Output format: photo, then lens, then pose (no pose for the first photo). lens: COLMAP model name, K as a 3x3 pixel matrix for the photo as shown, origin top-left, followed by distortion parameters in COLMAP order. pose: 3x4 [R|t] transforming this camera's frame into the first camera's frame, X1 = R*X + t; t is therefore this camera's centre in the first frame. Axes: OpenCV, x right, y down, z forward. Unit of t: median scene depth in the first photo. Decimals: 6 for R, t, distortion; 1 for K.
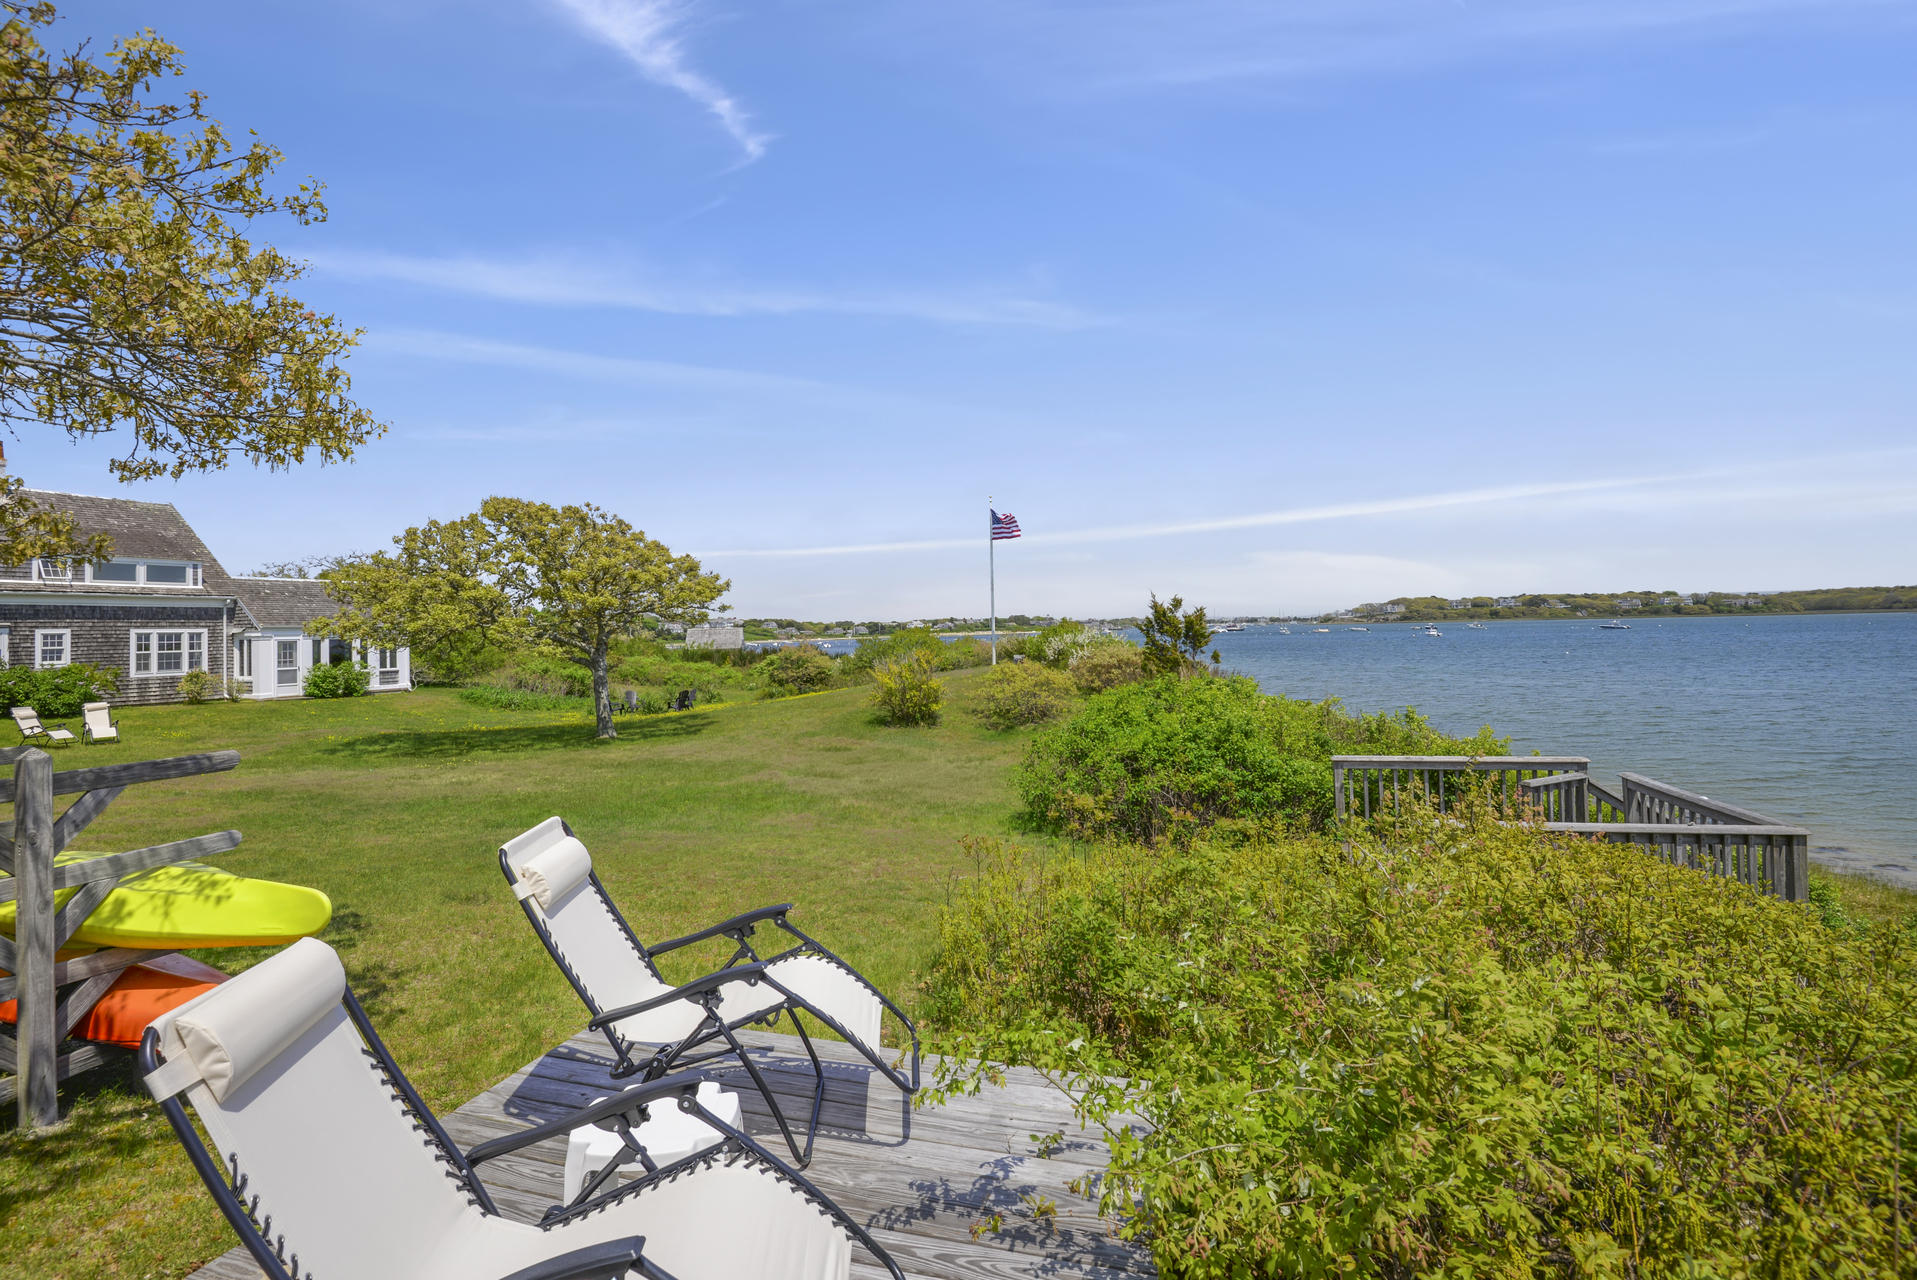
lens RADIAL K [[885.0, 0, 955.0], [0, 885.0, 597.6], [0, 0, 1]] dist [-0.020906, -0.000504]
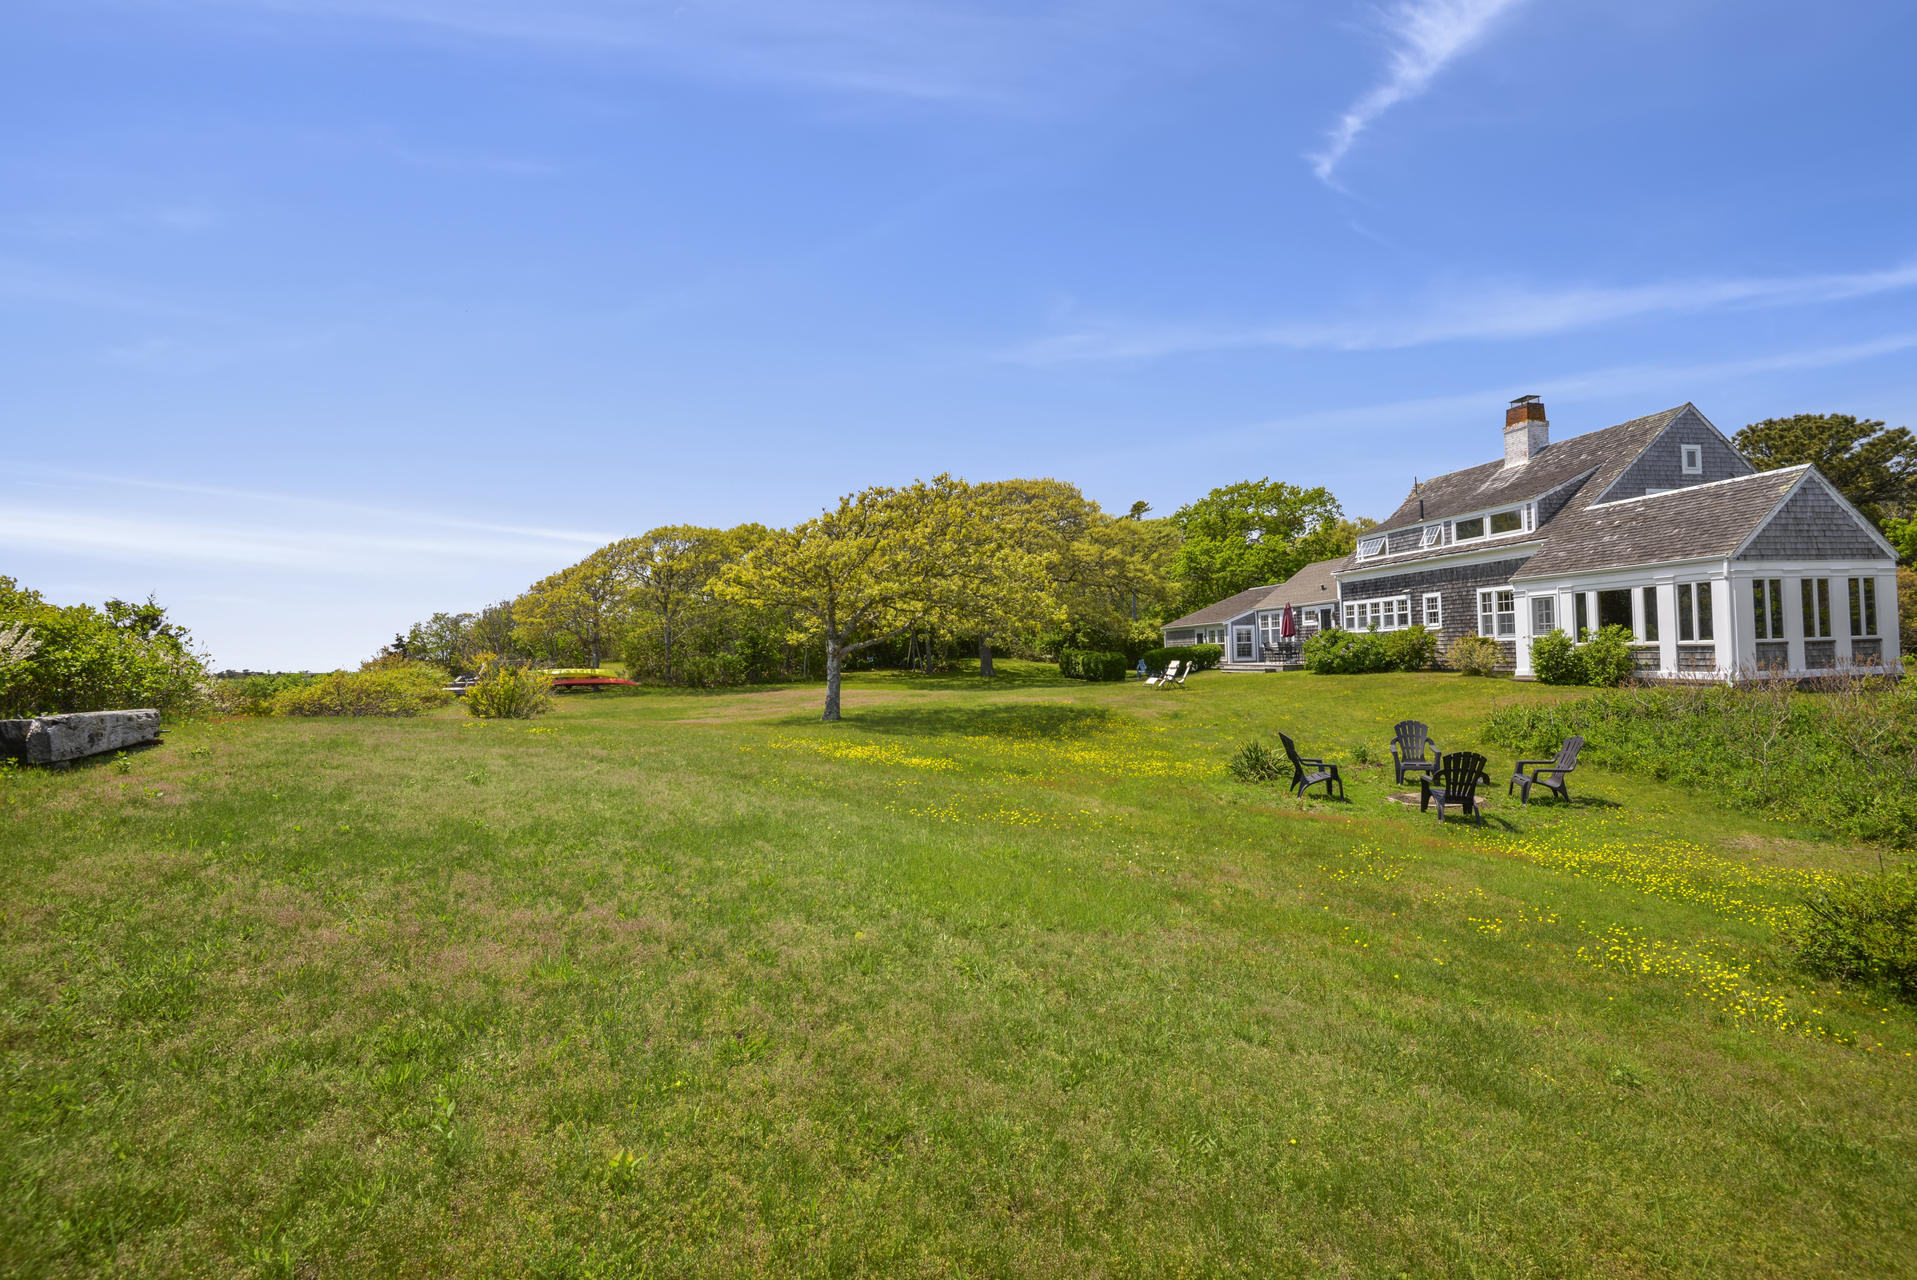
lens RADIAL K [[885.0, 0, 955.0], [0, 885.0, 597.6], [0, 0, 1]] dist [-0.020906, -0.000504]
pose [[-0.855929, 0.021747, -0.516636, 0.008828], [0.072298, 0.994334, -0.077924, 0.075032], [0.512015, -0.104050, -0.852652, 1.449529]]
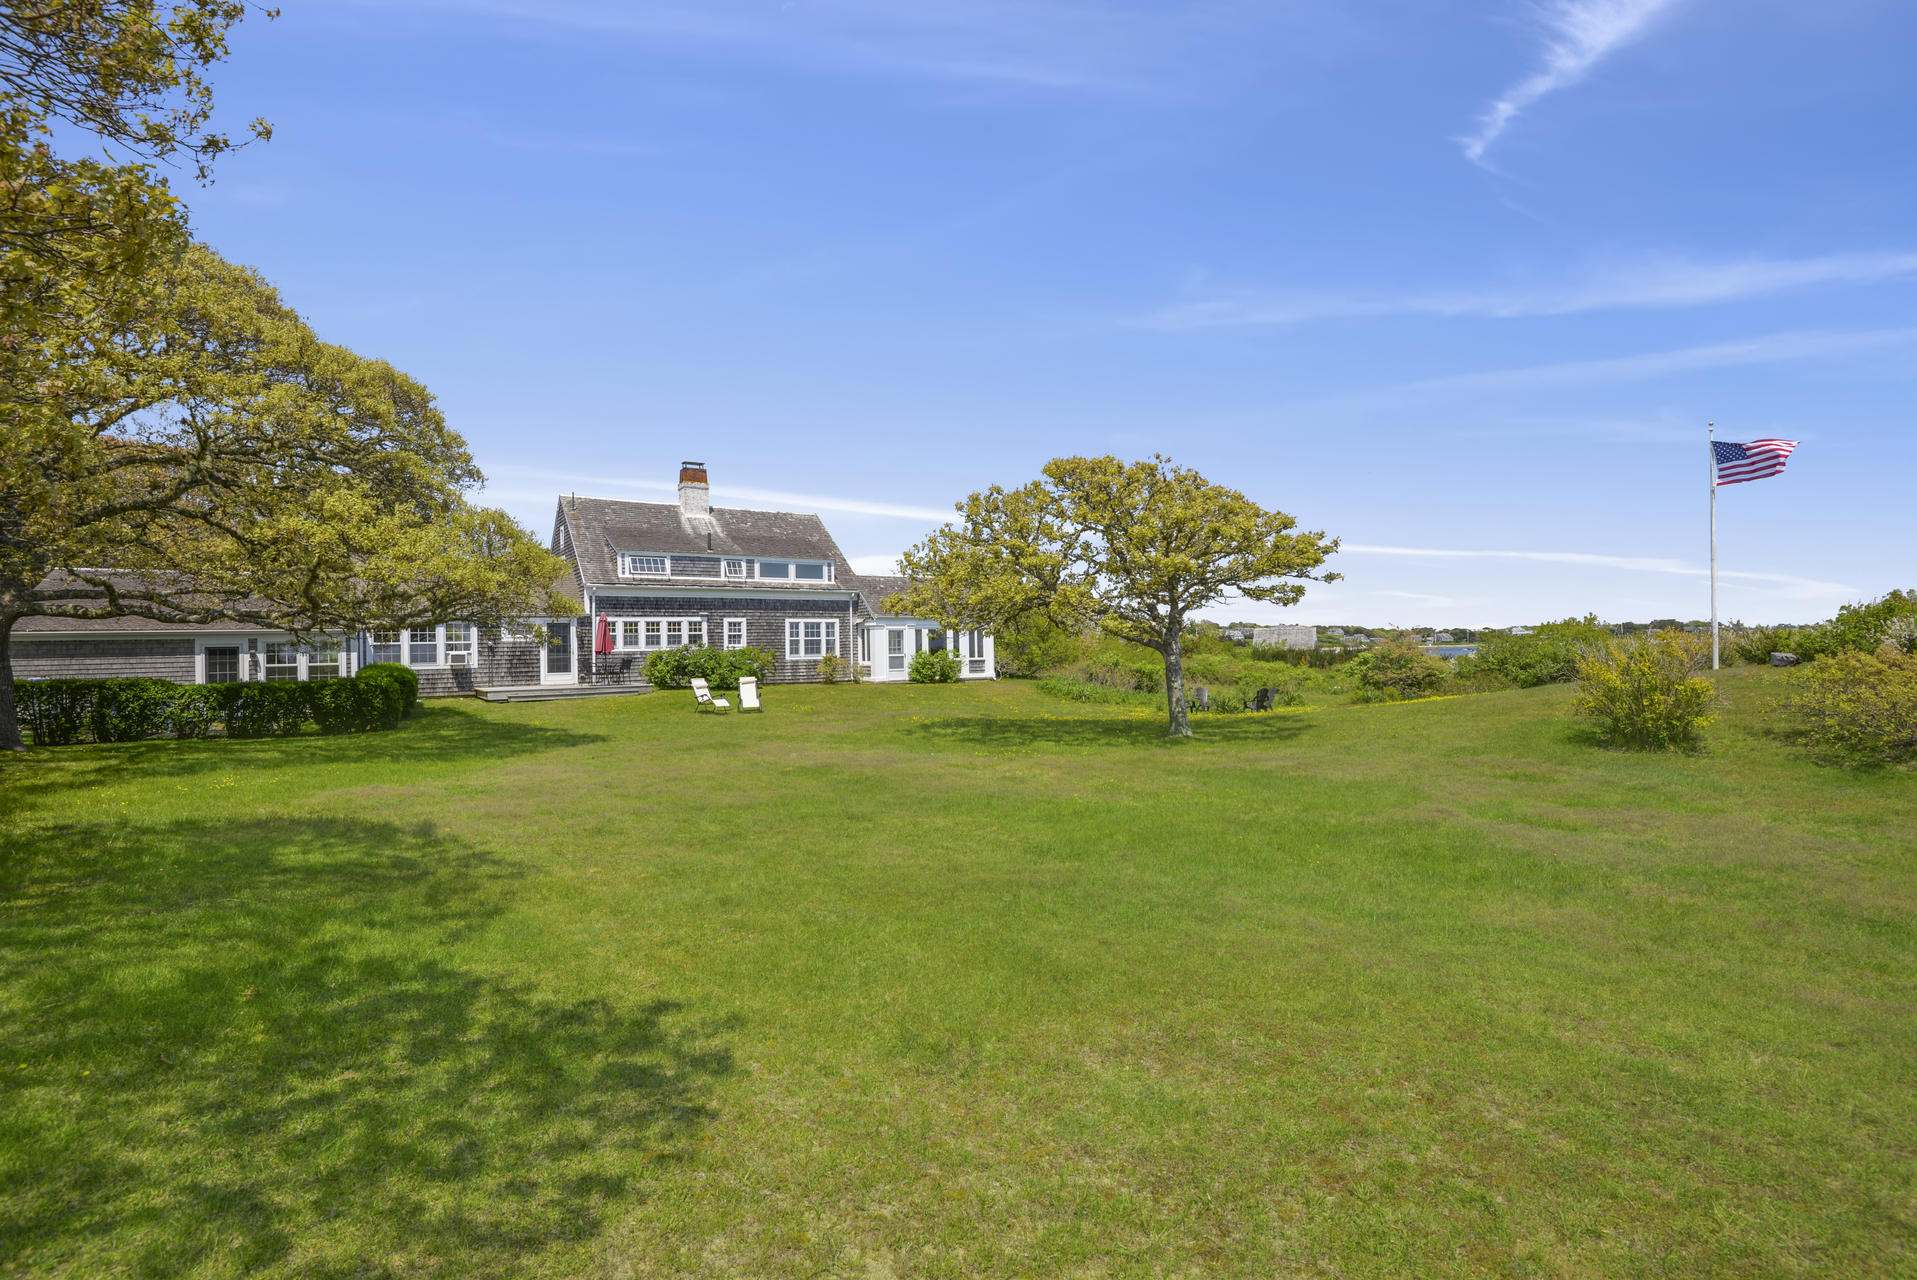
lens RADIAL K [[871.0, 0, 976.0], [0, 871.0, 643.8], [0, 0, 1]] dist [-0.001569, -0.000303]
pose [[0.827689, 0.009202, -0.561112, -0.070203], [0.015420, 0.999115, 0.039130, 0.027083], [0.560975, -0.041040, 0.826815, 0.160254]]
